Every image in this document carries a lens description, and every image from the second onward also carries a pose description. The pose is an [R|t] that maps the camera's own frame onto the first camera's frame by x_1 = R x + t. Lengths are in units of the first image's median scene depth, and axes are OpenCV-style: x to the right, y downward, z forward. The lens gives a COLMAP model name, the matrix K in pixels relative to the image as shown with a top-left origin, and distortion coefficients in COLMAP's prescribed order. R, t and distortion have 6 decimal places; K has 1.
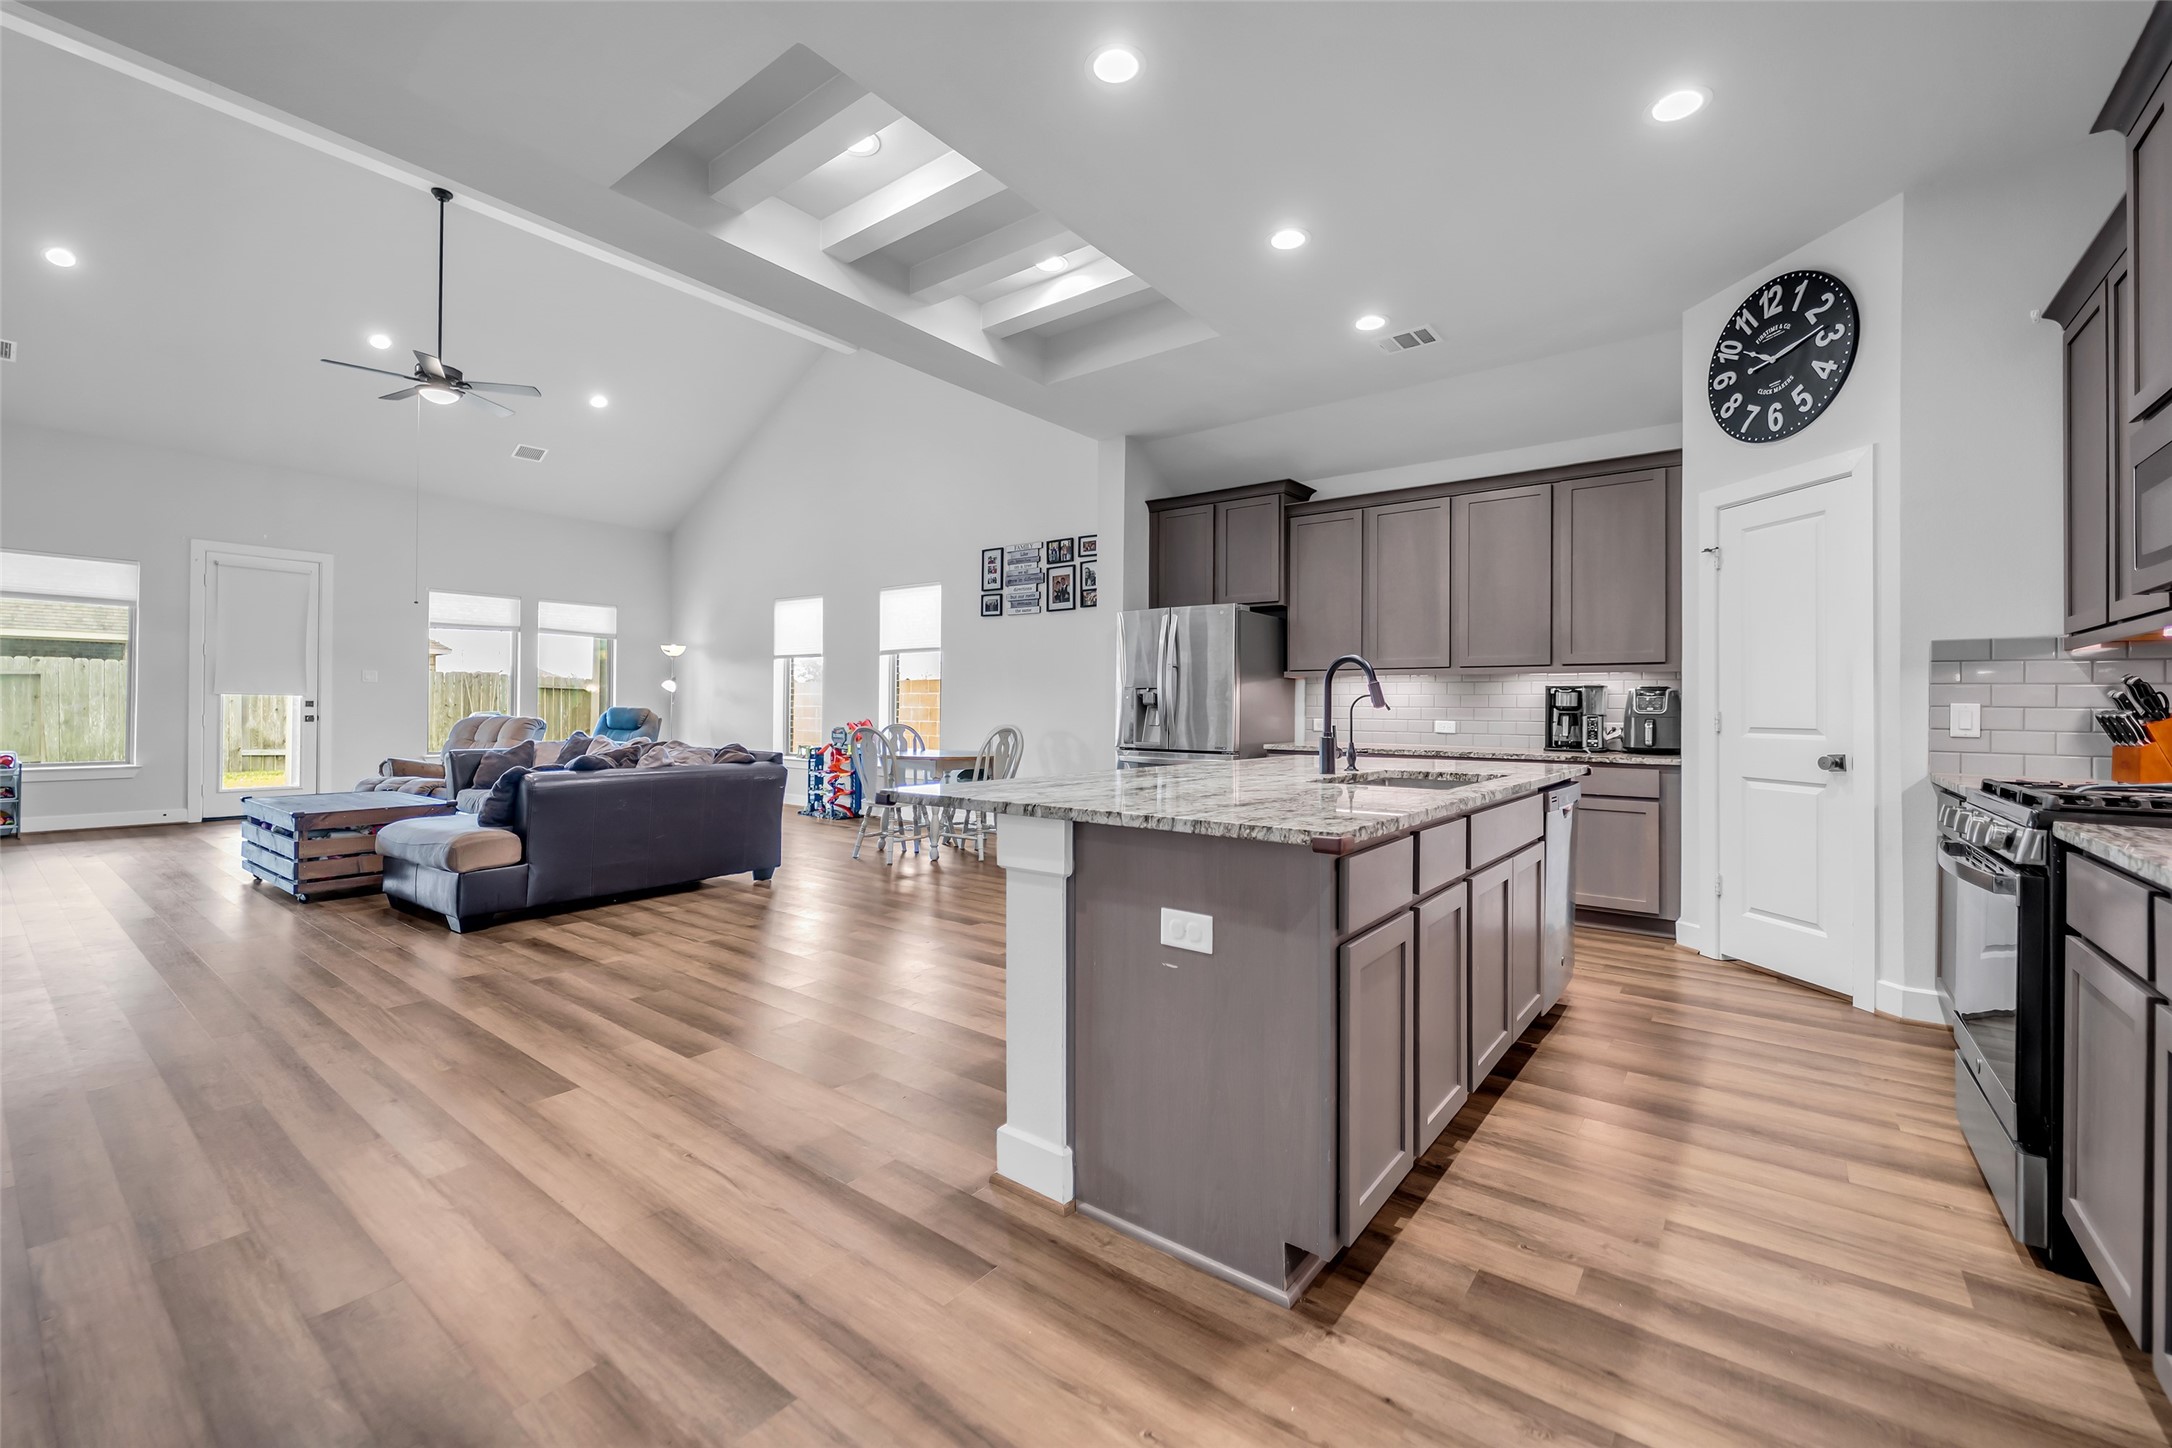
lens RADIAL K [[875.9, 0, 1082.5], [0, 875.9, 706.9], [0, 0, 1]] dist [-0.000592, -0.000612]
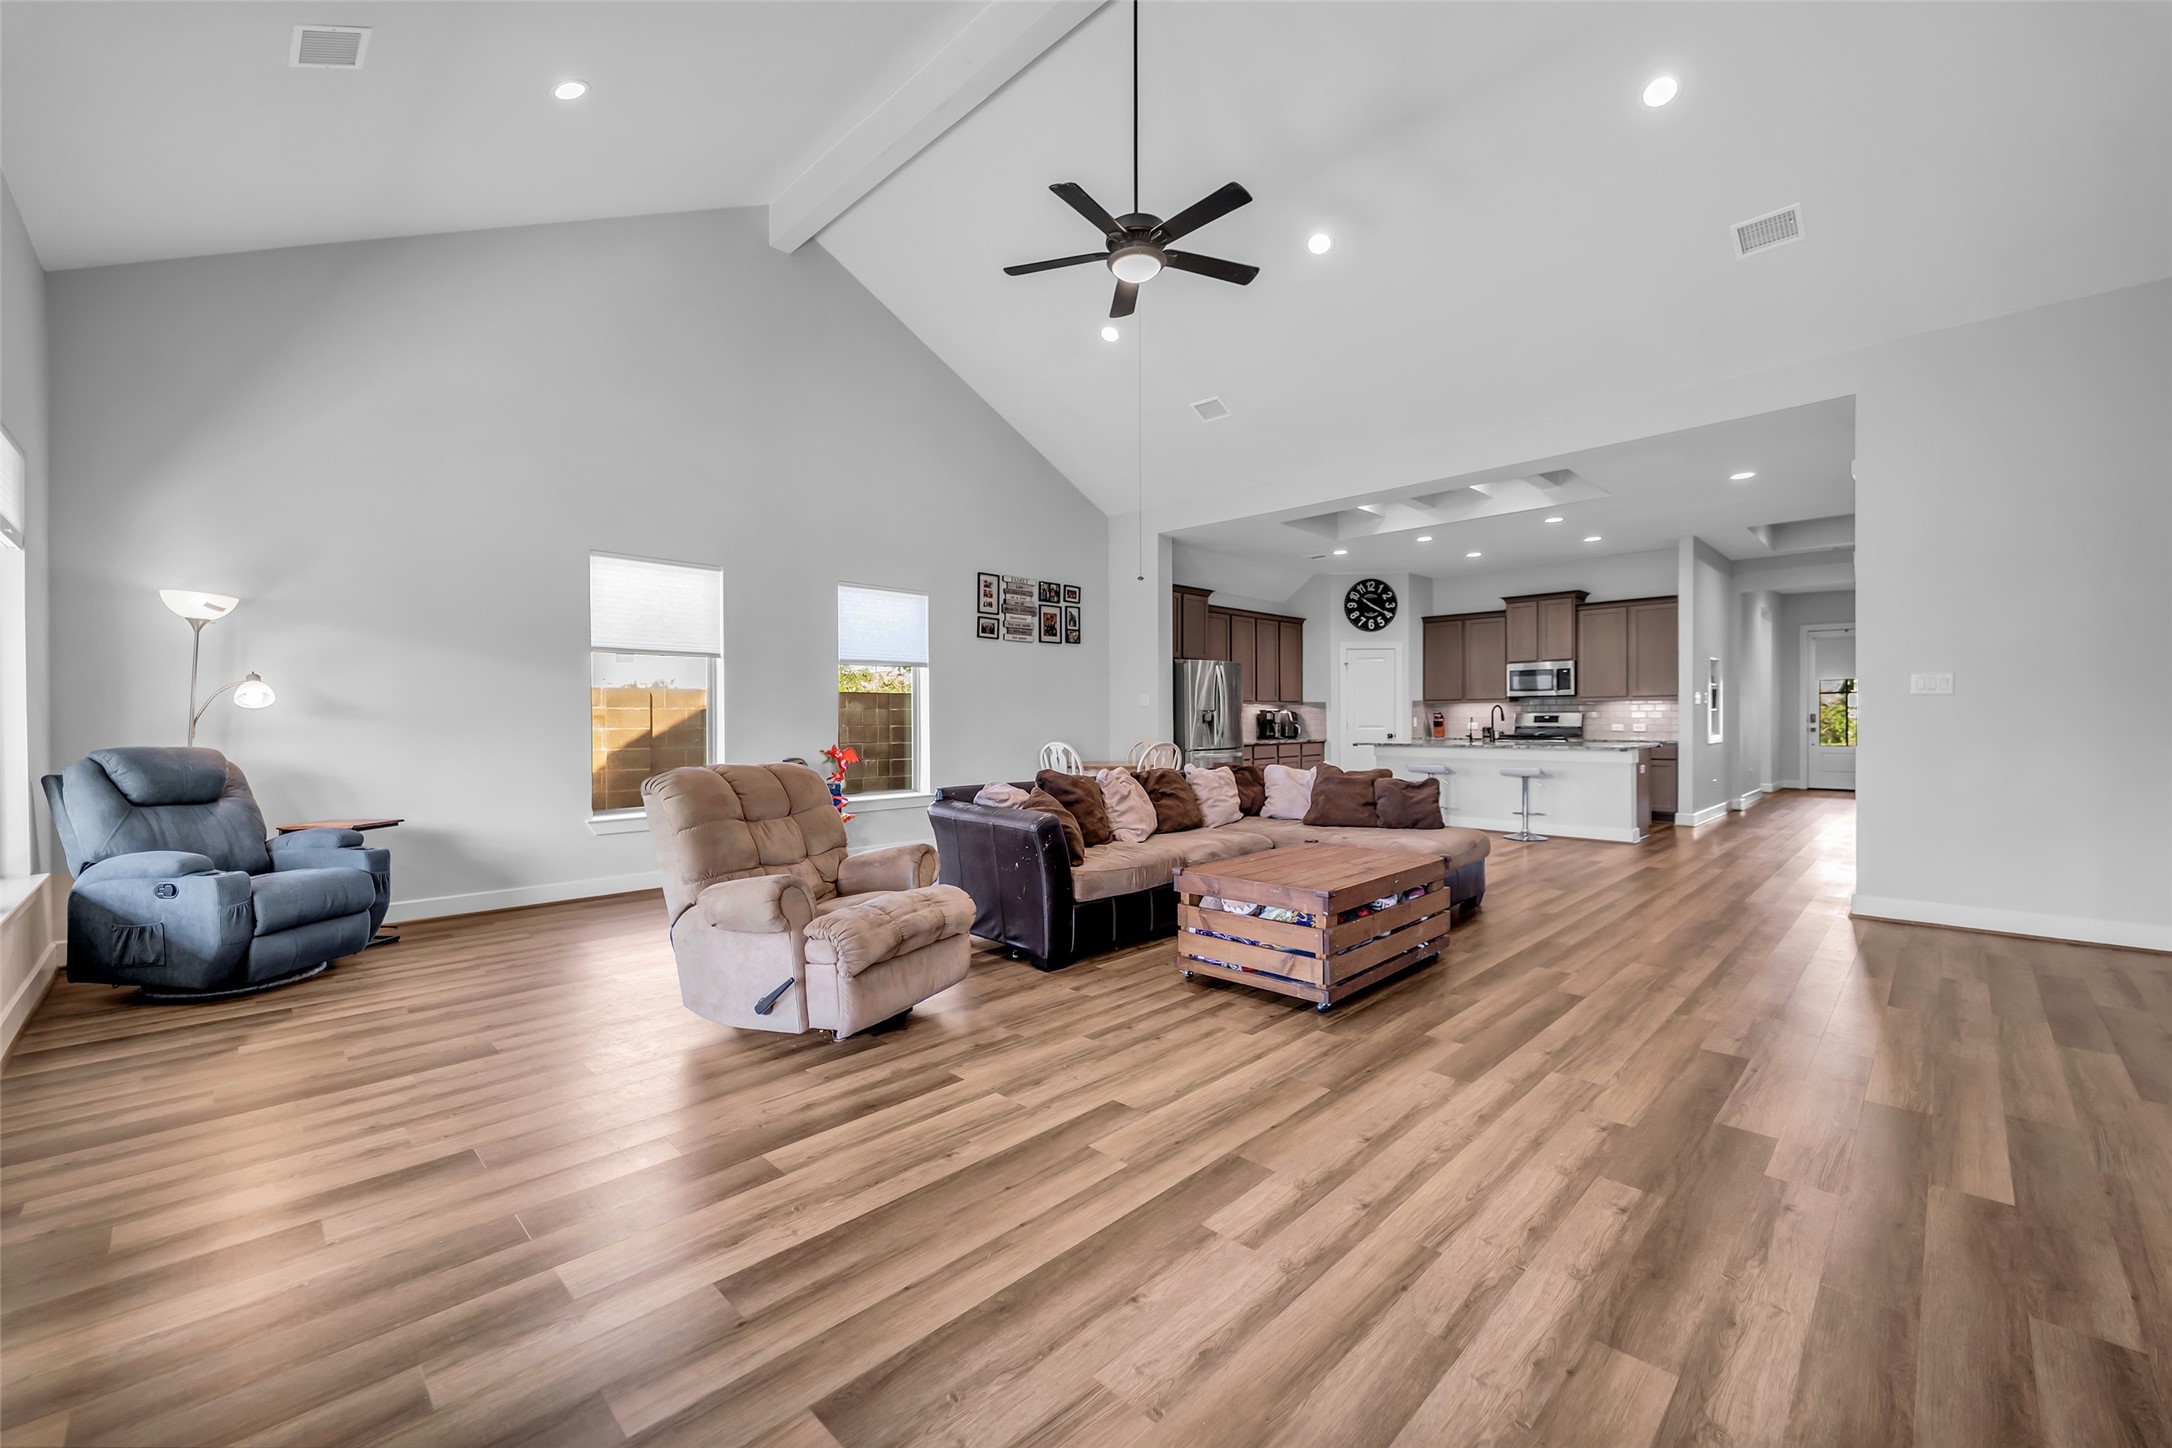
lens RADIAL K [[875.9, 0, 1086.1], [0, 875.9, 721.4], [0, 0, 1]] dist [-0.000592, -0.000612]
pose [[0.127351, -0.015054, 0.991744, -1.181693], [0.005619, 0.999880, 0.014456, -0.021137], [-0.991842, 0.003731, 0.127420, 0.797171]]
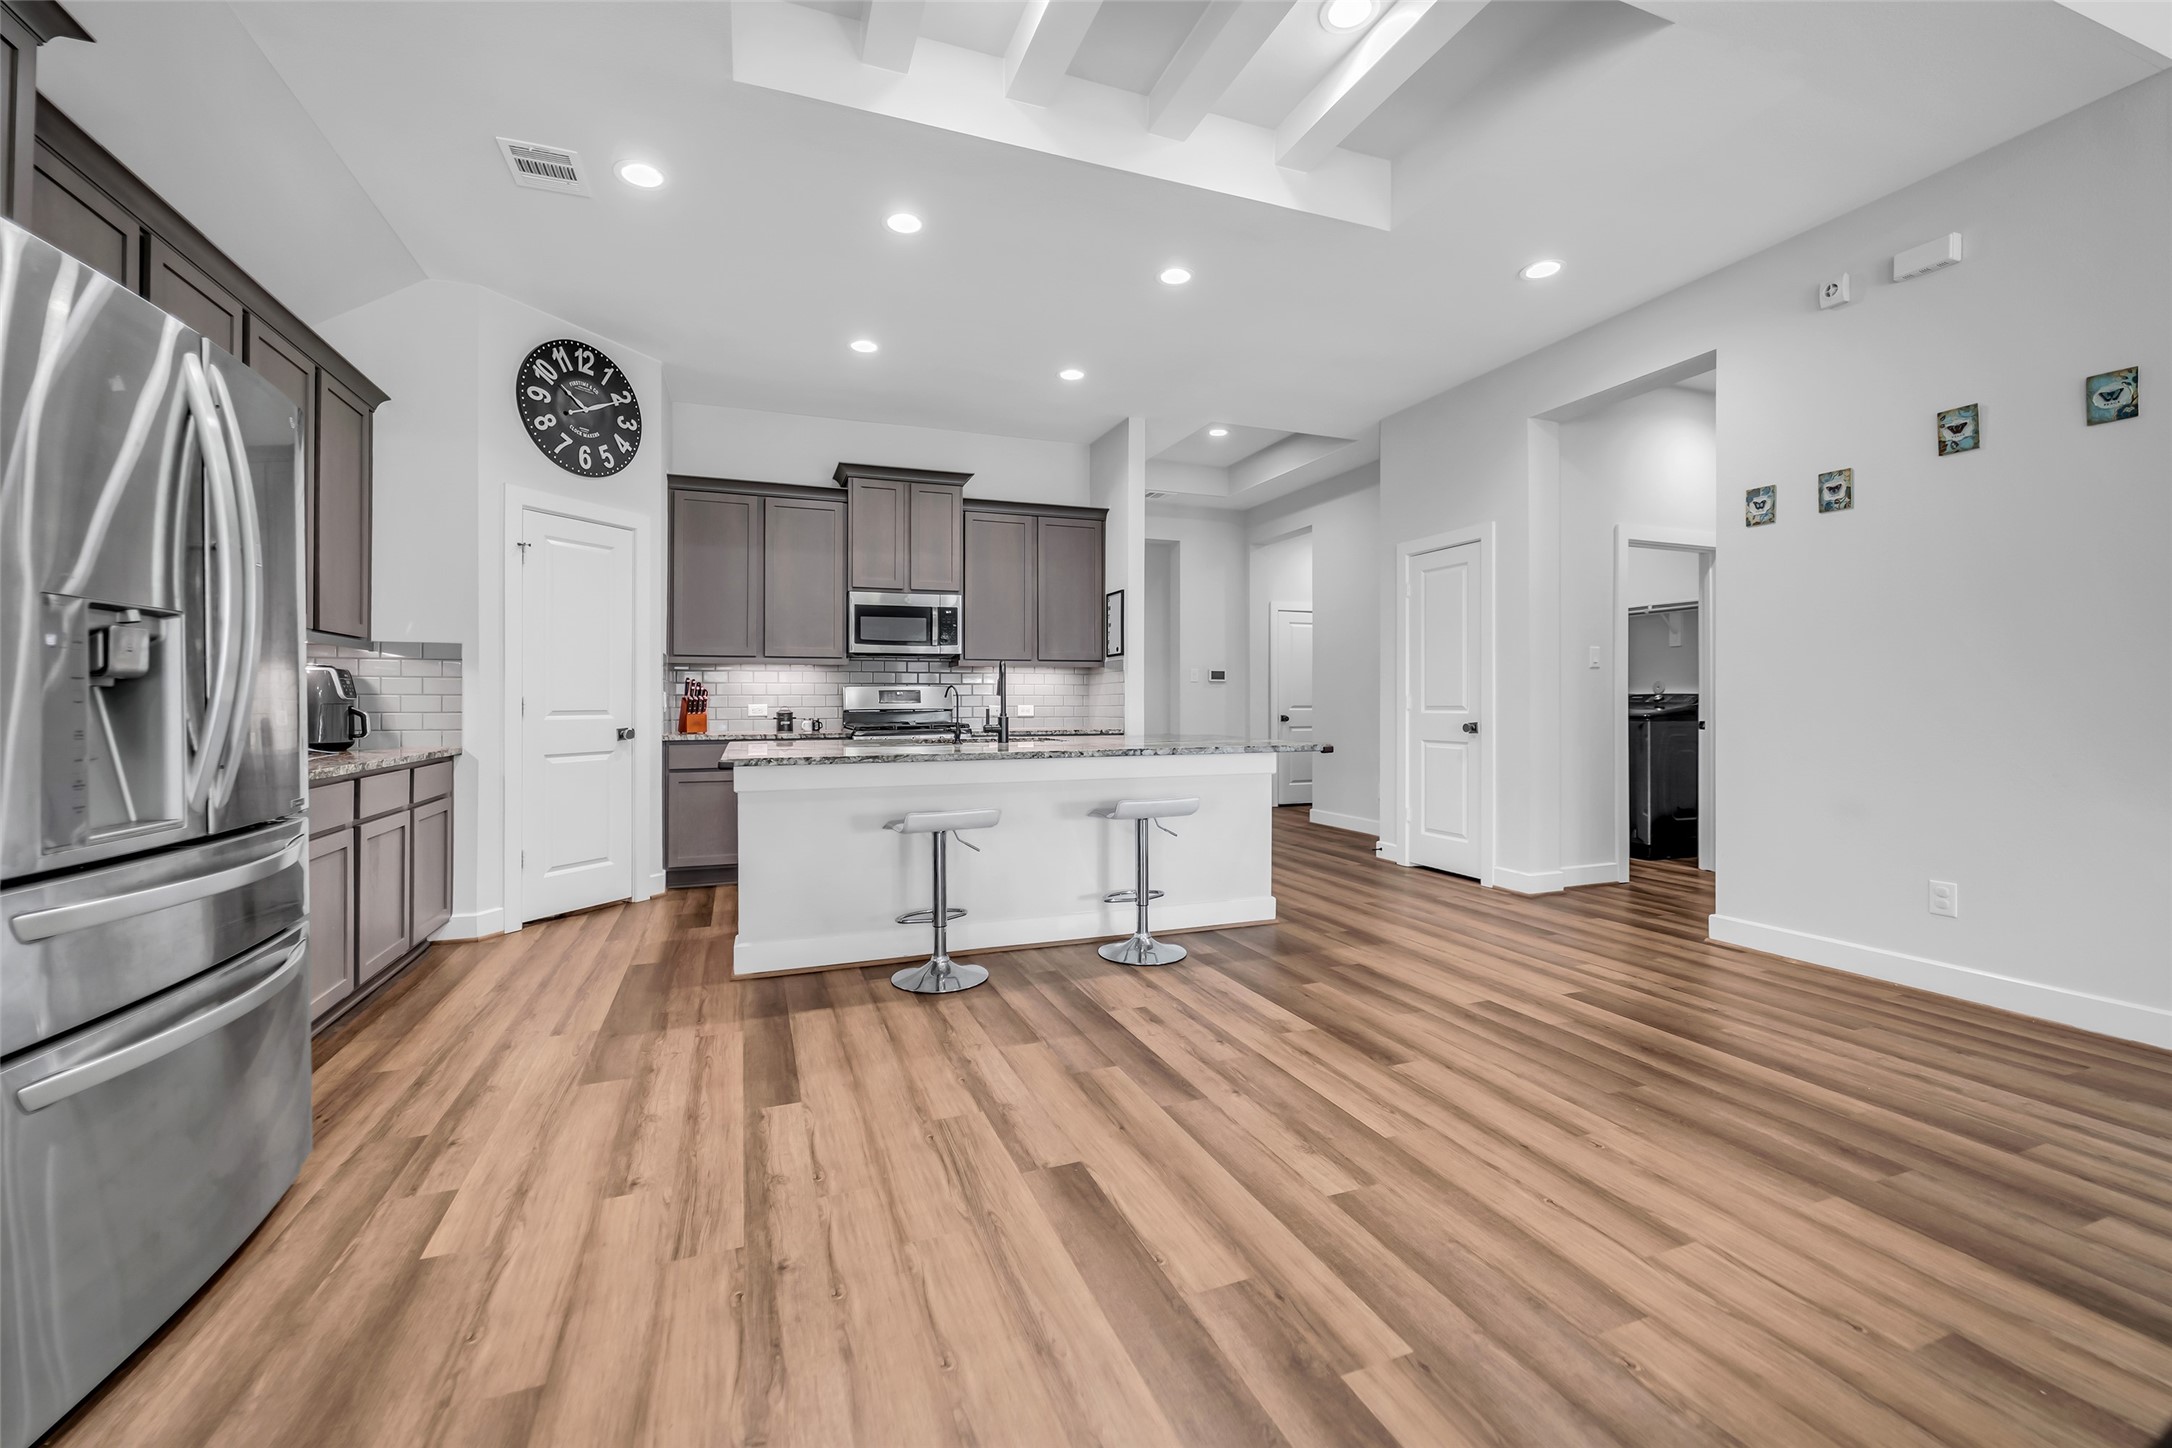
lens RADIAL K [[875.9, 0, 1069.5], [0, 875.9, 702.7], [0, 0, 1]] dist [-0.000592, -0.000612]
pose [[-0.848476, -0.006246, 0.529198, -0.217359], [-0.005673, 0.999980, 0.002707, 0.002650], [-0.529204, -0.000705, -0.848494, 0.838218]]
